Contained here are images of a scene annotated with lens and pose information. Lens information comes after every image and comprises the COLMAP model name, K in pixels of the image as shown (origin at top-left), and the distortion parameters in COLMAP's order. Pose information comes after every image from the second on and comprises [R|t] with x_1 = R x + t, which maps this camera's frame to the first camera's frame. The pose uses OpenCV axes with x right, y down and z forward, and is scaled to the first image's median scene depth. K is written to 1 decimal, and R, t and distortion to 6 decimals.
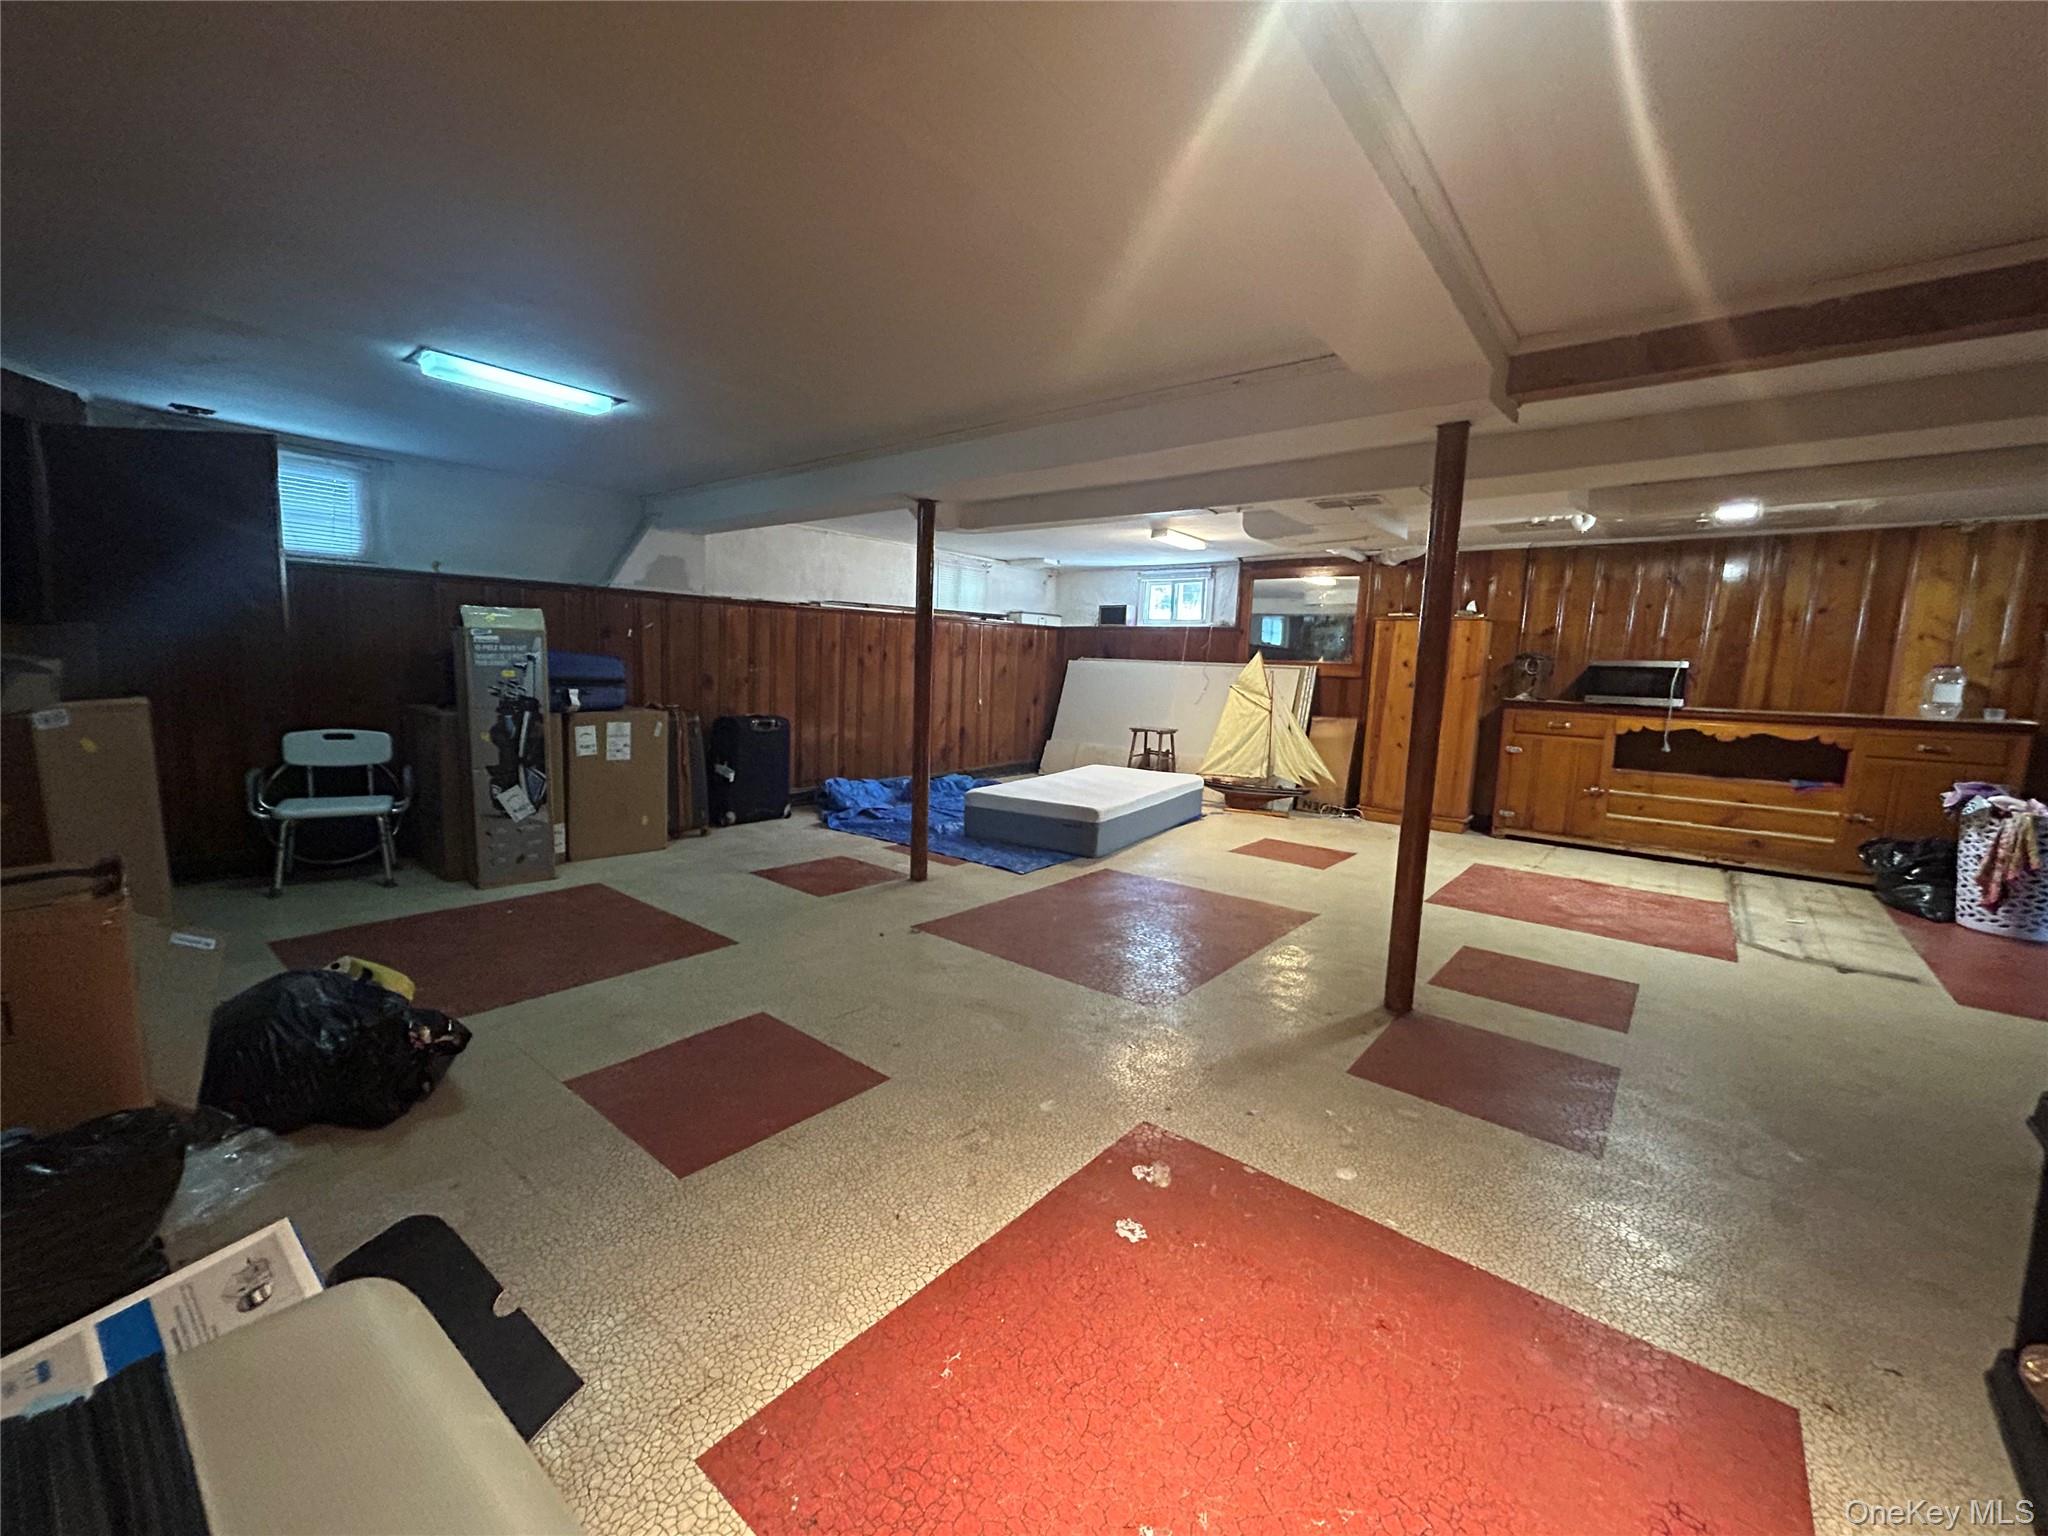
lens RADIAL K [[825.8, 0, 1015.7], [0, 825.8, 772.0], [0, 0, 1]] dist [-0.000945, 0.000841]
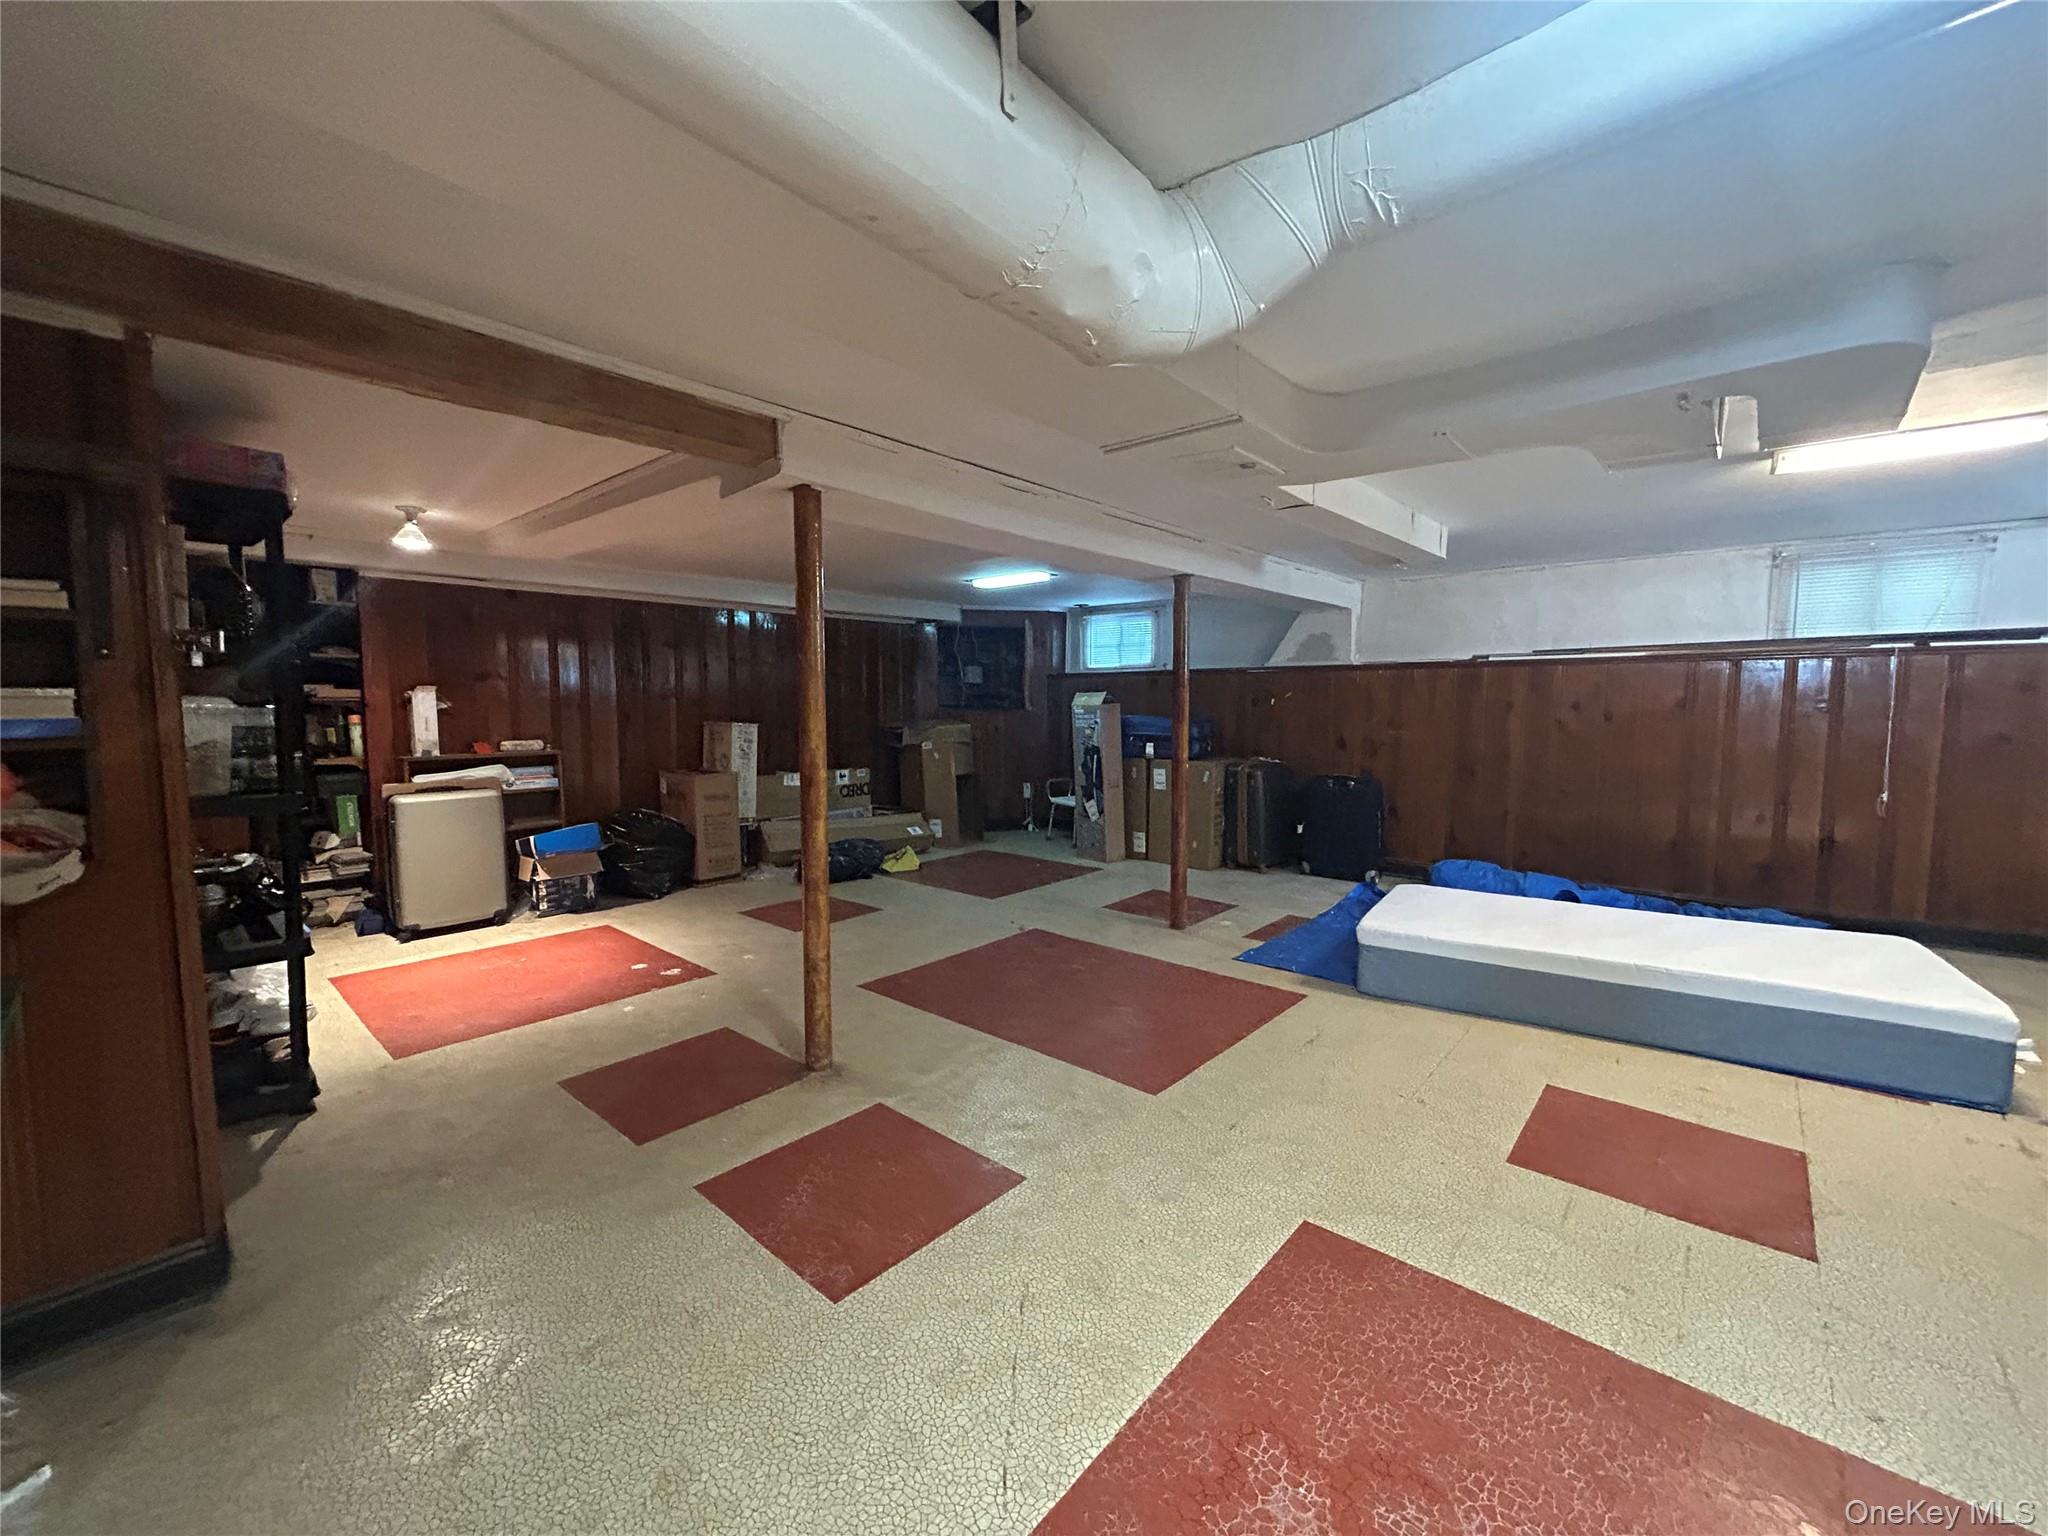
lens RADIAL K [[825.8, 0, 1014.3], [0, 825.8, 766.5], [0, 0, 1]] dist [-0.000945, 0.000841]
pose [[-0.030554, 0.046546, -0.998449, 0.771889], [-0.133542, 0.989770, 0.050228, -0.082142], [0.990572, 0.134870, -0.024026, 0.653184]]
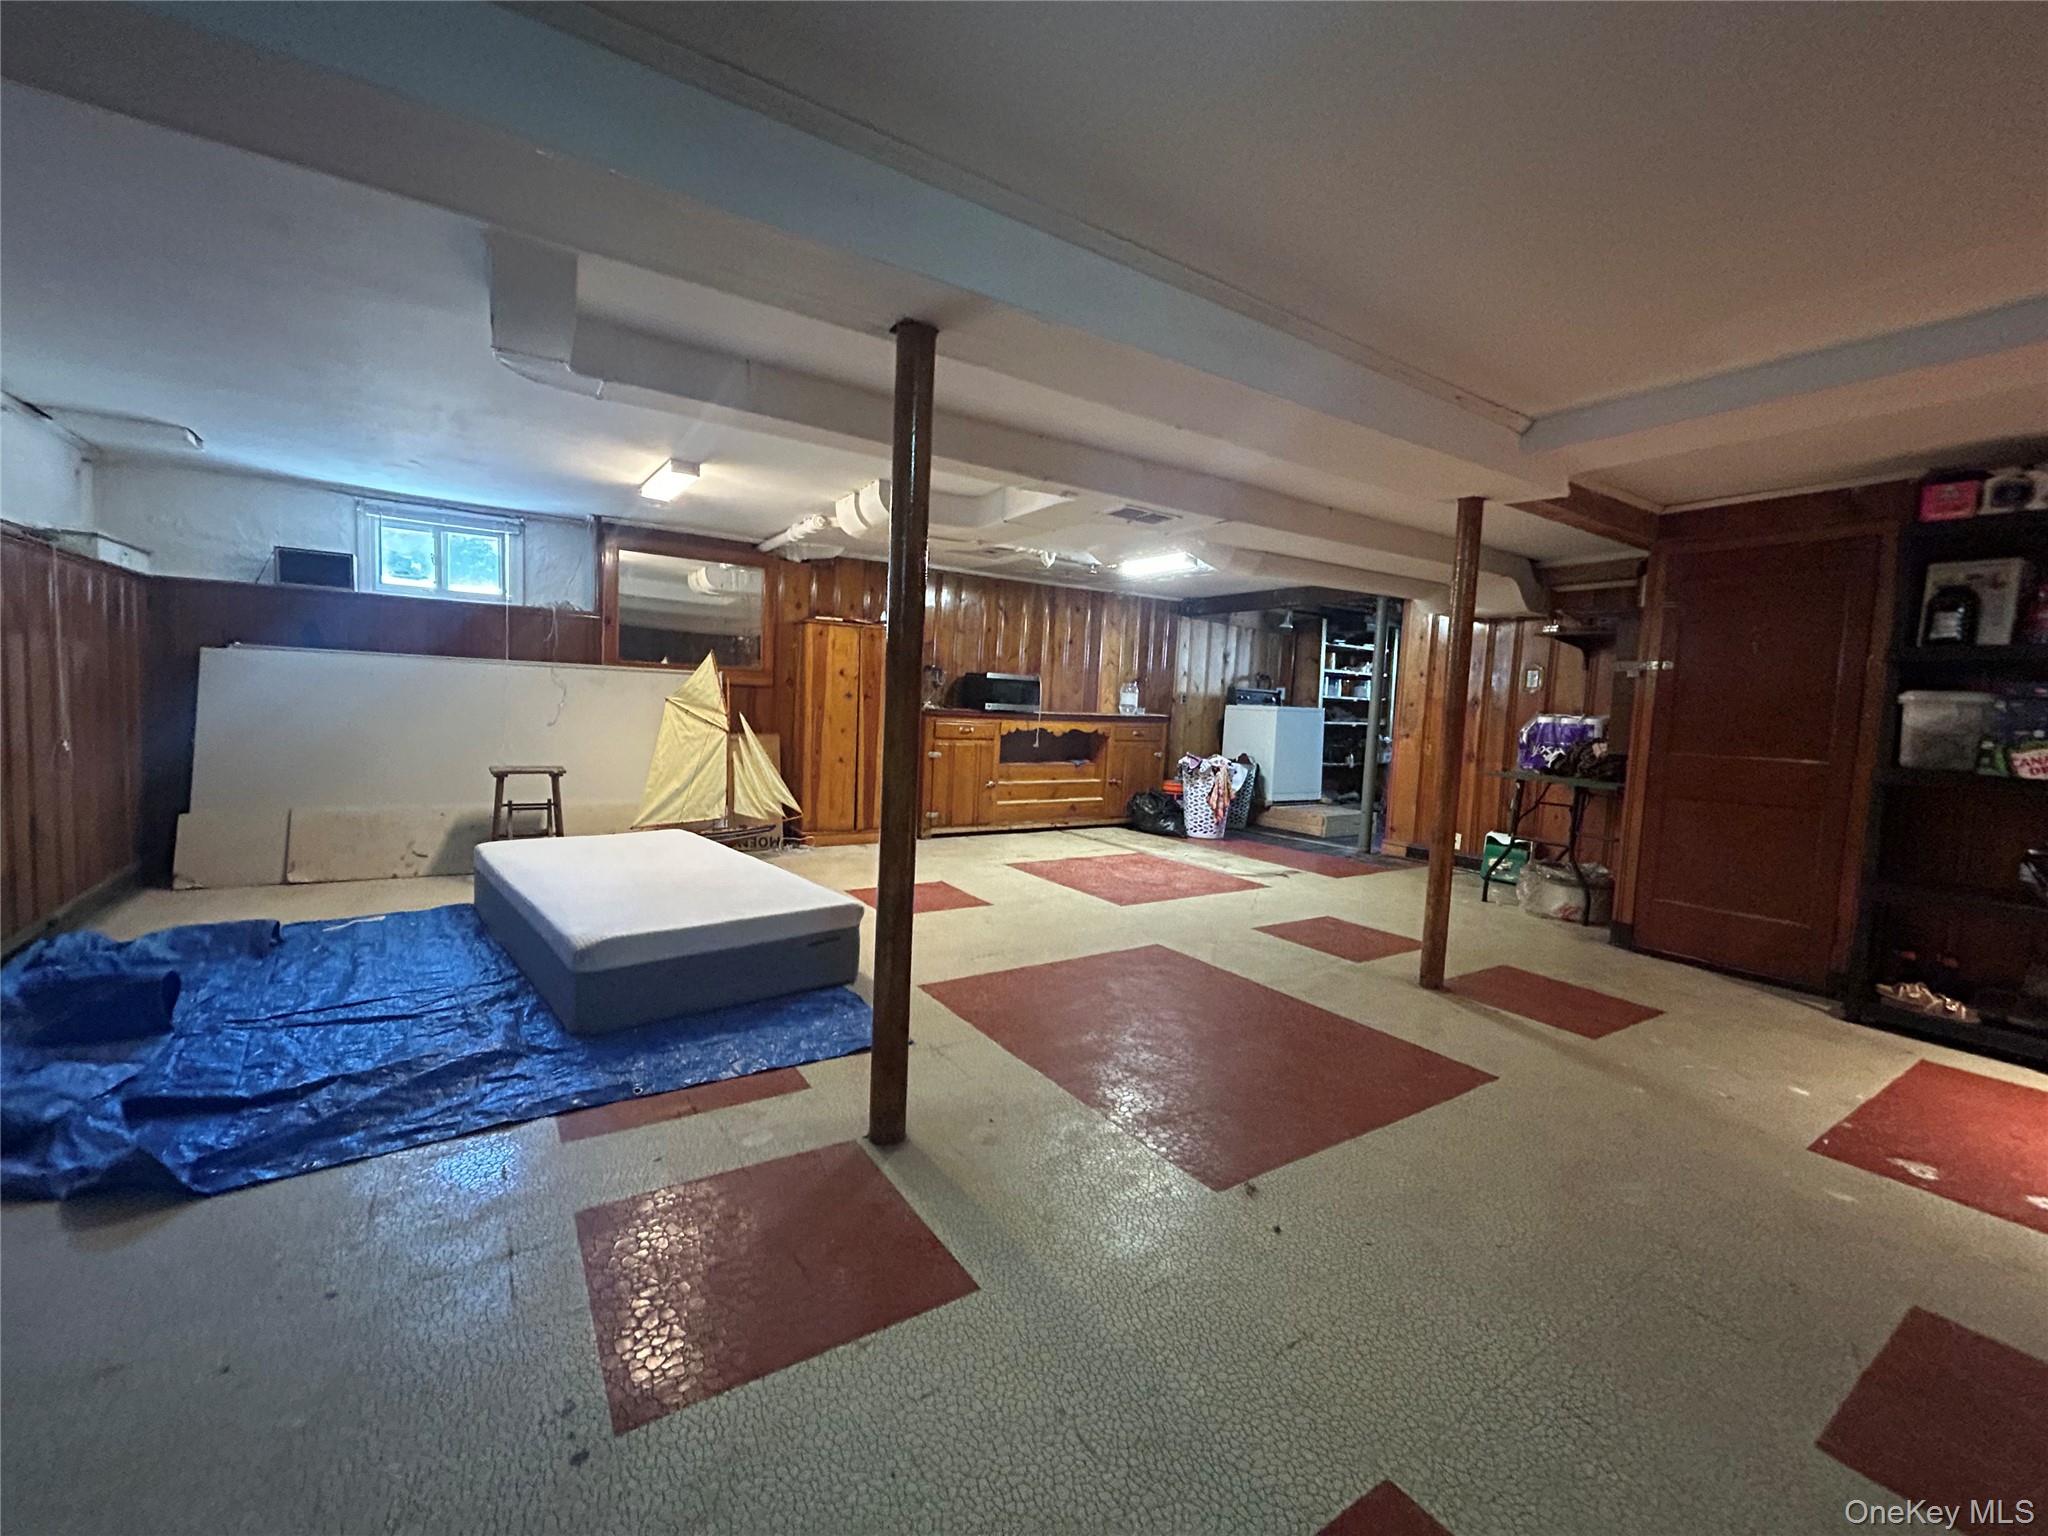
lens RADIAL K [[825.8, 0, 1017.3], [0, 825.8, 766.7], [0, 0, 1]] dist [-0.000945, 0.000841]
pose [[0.300697, -0.096952, 0.948779, -0.429233], [0.095004, 0.992916, 0.071353, -0.087345], [-0.948976, 0.068683, 0.307778, 0.636115]]
